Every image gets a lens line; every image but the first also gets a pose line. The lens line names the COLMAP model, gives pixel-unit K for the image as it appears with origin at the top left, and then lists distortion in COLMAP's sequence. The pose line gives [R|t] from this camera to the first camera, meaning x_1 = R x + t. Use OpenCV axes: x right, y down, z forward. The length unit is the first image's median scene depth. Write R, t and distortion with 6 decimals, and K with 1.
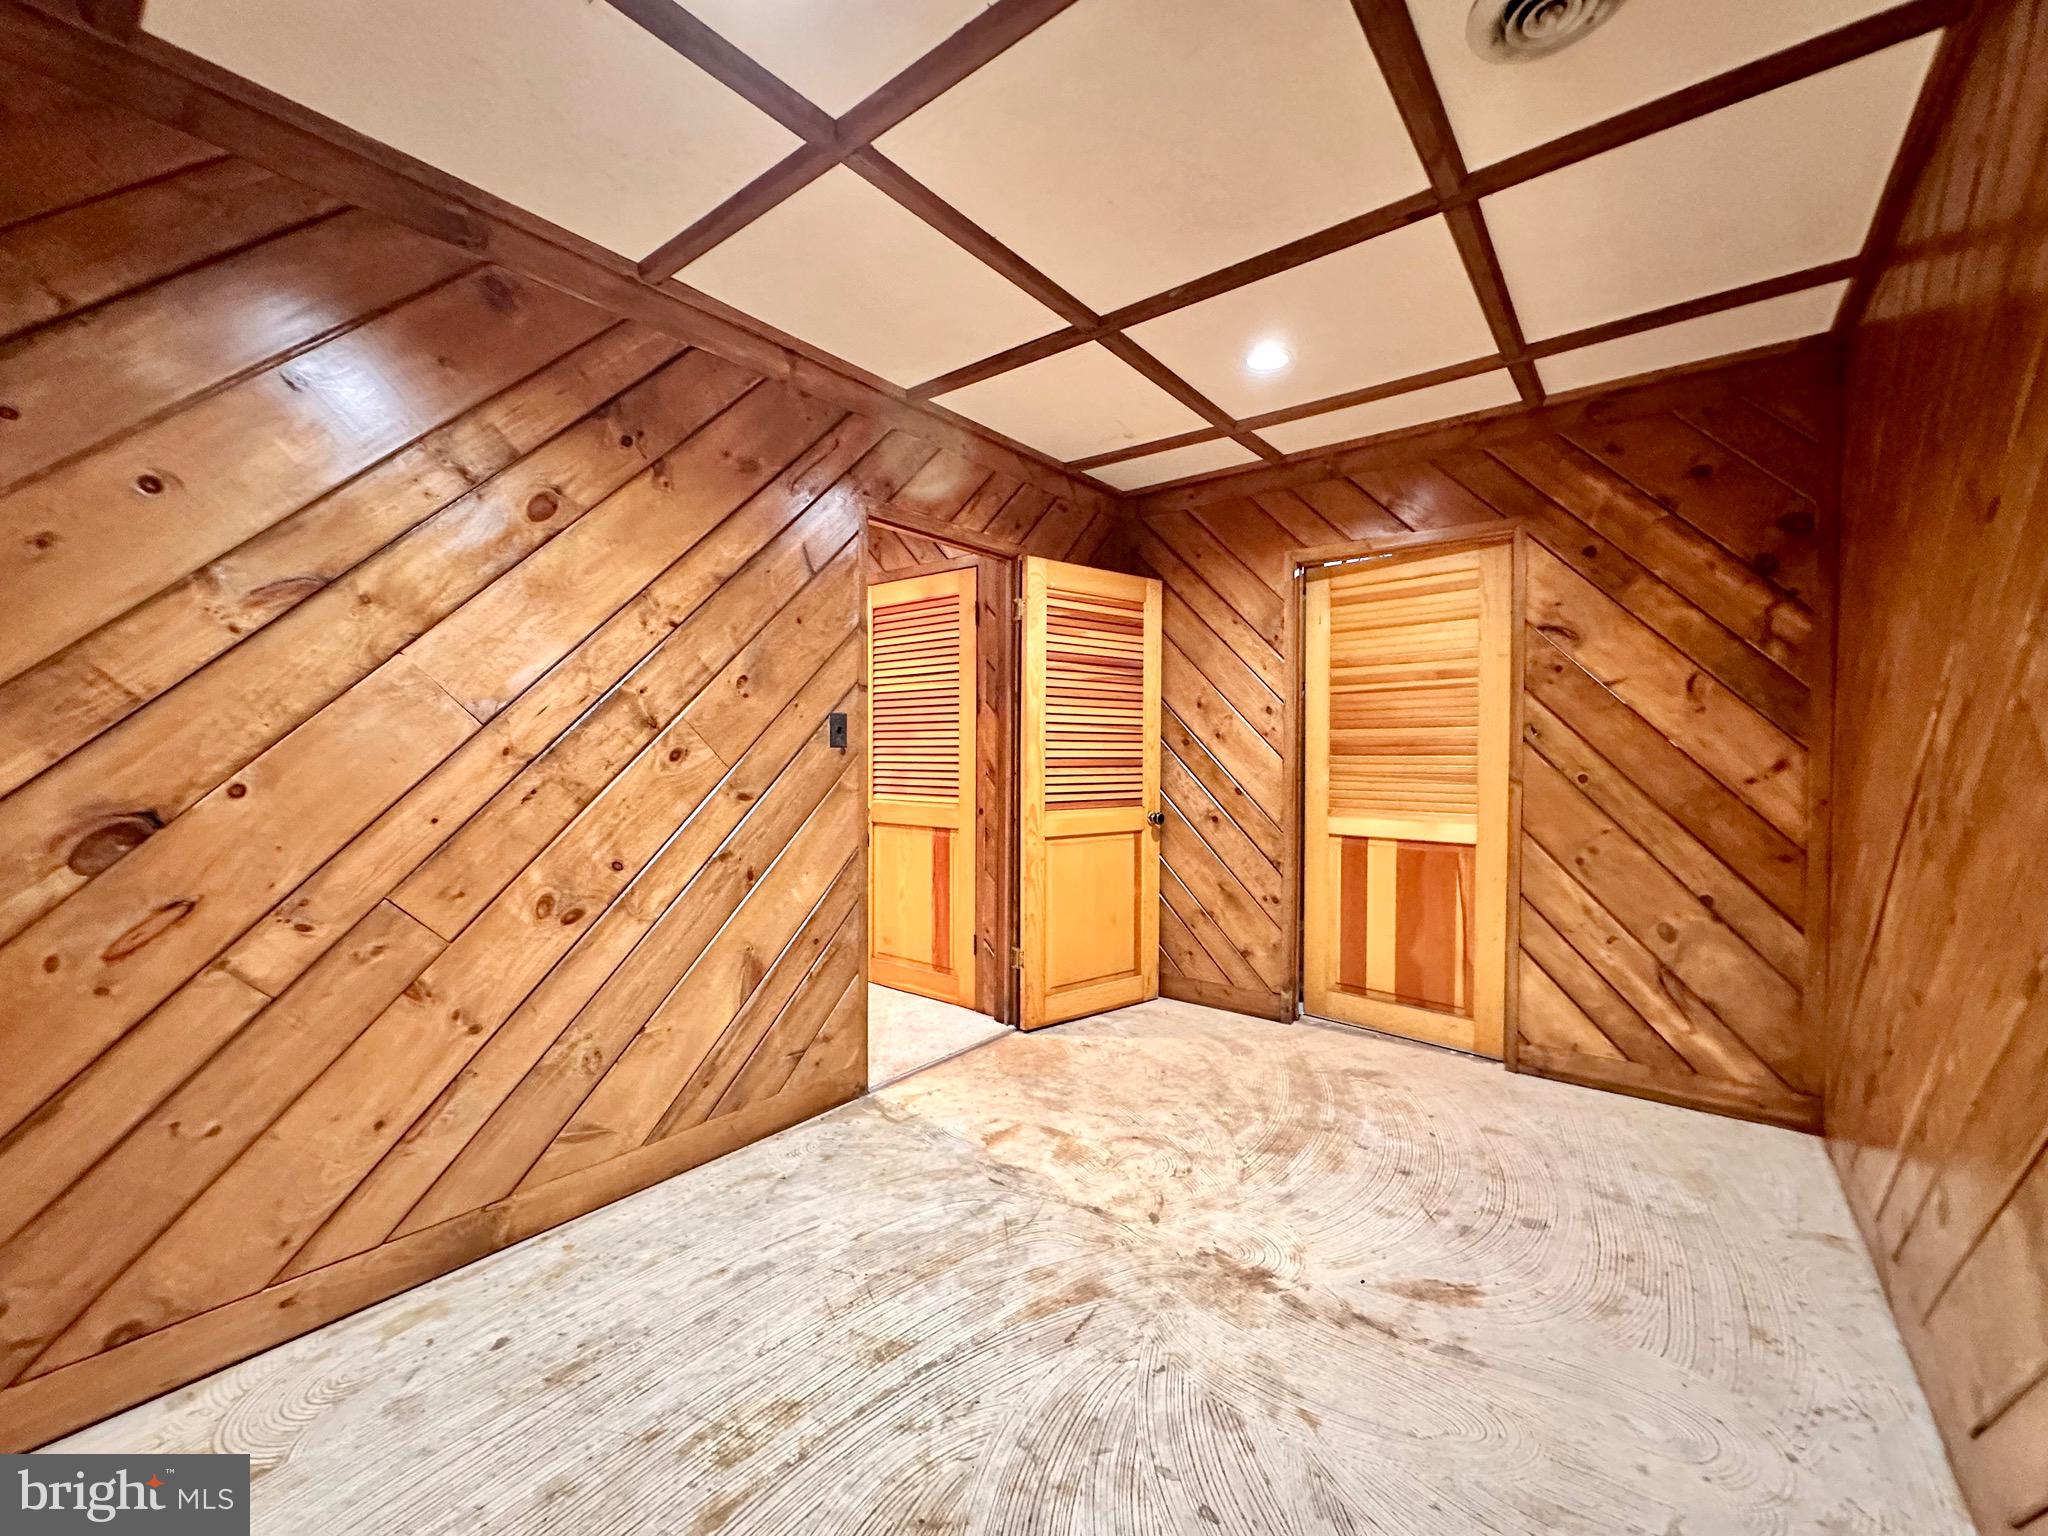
lens RADIAL K [[817.0, 0, 1023.5], [0, 817.0, 760.1], [0, 0, 1]] dist [-0.005243, 0.001349]
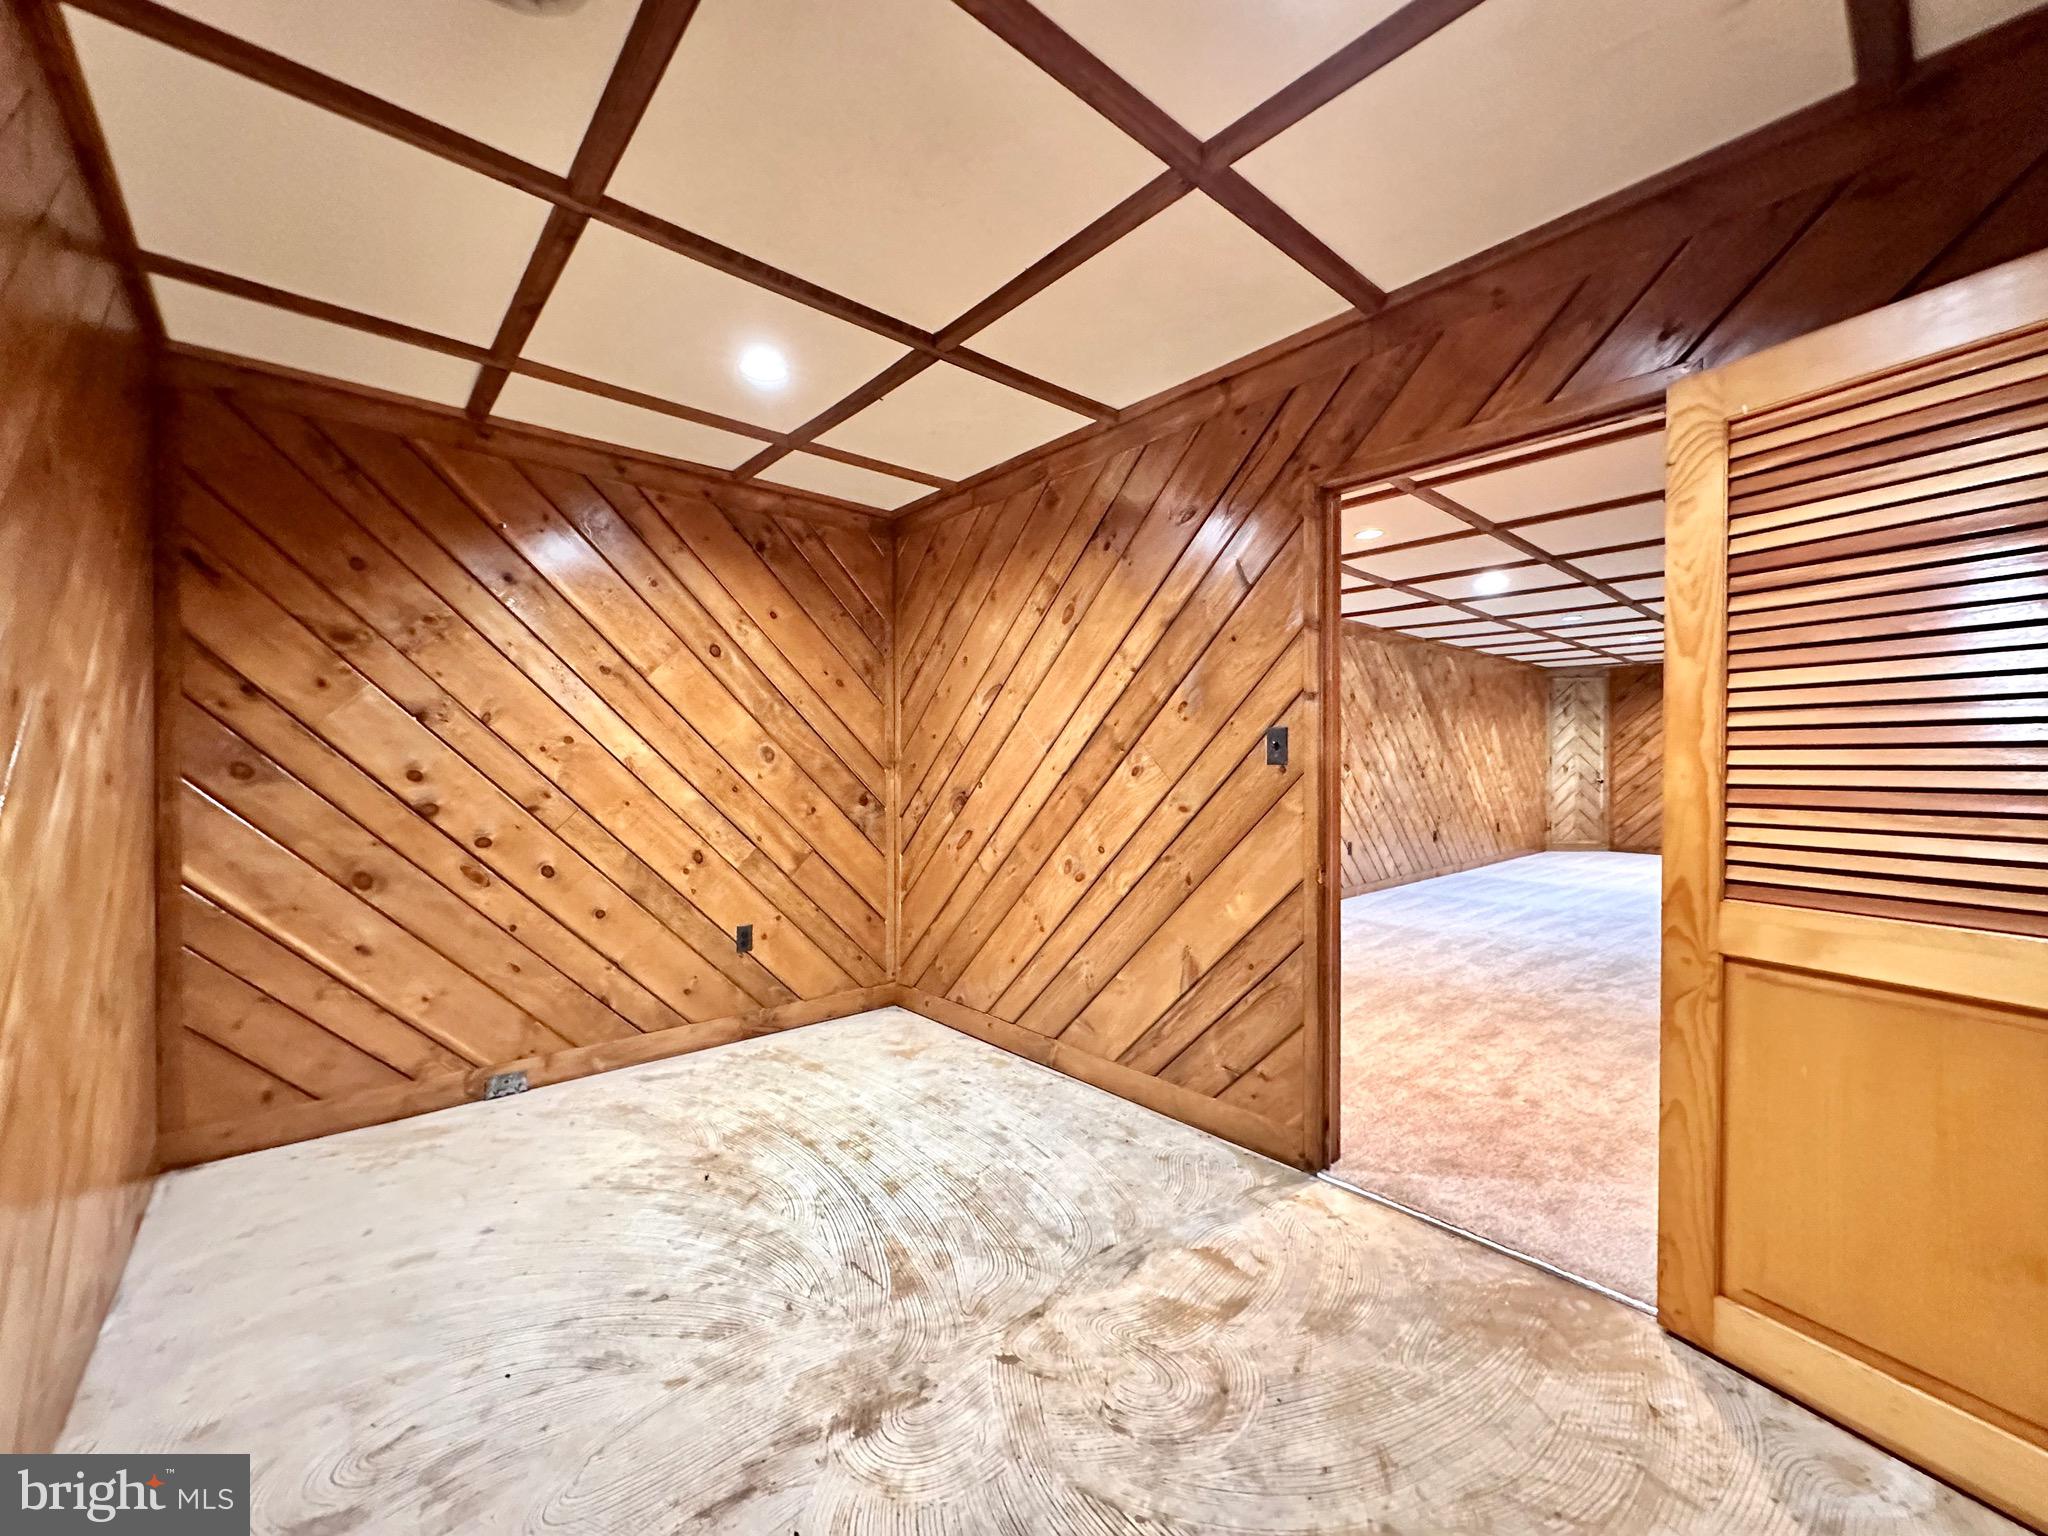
lens RADIAL K [[817.0, 0, 1024.6], [0, 817.0, 764.8], [0, 0, 1]] dist [-0.005243, 0.001349]
pose [[-0.181384, -0.002047, -0.983410, 0.905205], [-0.014052, 0.999901, 0.000511, -0.015640], [0.983312, 0.013912, -0.181395, 1.112830]]
